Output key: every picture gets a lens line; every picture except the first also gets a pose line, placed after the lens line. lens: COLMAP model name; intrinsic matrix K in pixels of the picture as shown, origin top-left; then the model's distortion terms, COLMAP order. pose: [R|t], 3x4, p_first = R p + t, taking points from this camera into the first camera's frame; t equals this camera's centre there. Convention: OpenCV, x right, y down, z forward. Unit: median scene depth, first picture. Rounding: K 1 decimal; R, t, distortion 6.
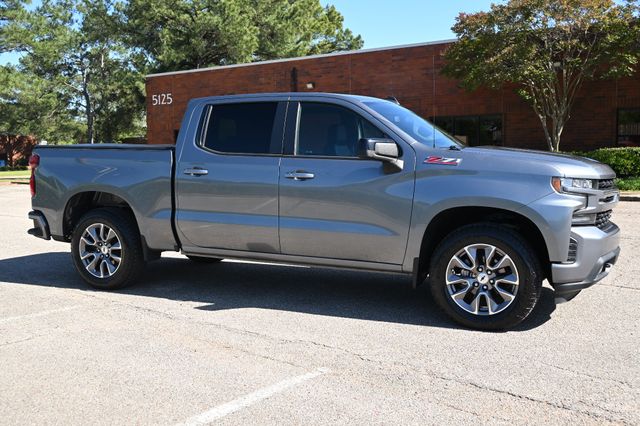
lens RADIAL K [[662.3, 0, 314.2], [0, 662.3, 212.2], [0, 0, 1]] dist [-0.007776, -0.008238]
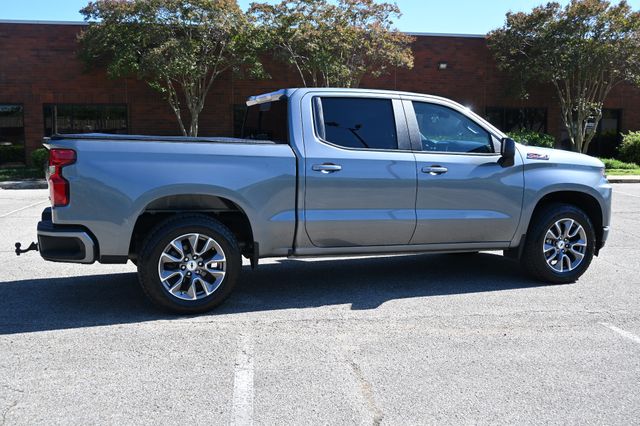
lens RADIAL K [[662.3, 0, 314.2], [0, 662.3, 212.2], [0, 0, 1]] dist [-0.007776, -0.008238]
pose [[0.704950, -0.065179, 0.706256, -0.776129], [0.052714, 0.997829, 0.039471, -0.032830], [-0.707296, 0.009404, 0.706855, 0.311170]]
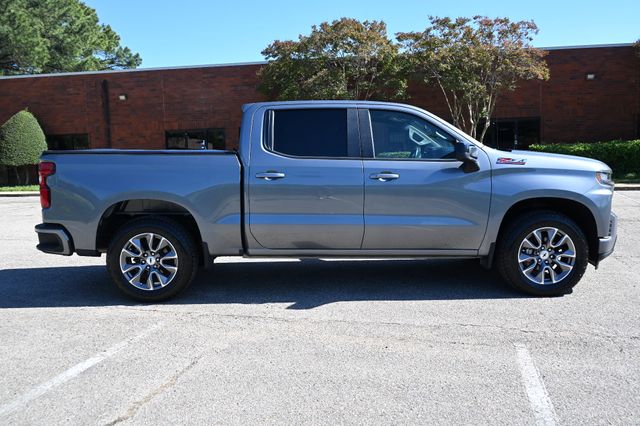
lens RADIAL K [[555.3, 0, 320.0], [0, 555.3, 213.0], [0, 0, 1]] dist [-0.008433, -0.003036]
pose [[0.906318, -0.052106, 0.419371, -0.423135], [0.048673, 0.998636, 0.018889, -0.014287], [-0.419783, 0.003293, 0.907618, 0.174752]]
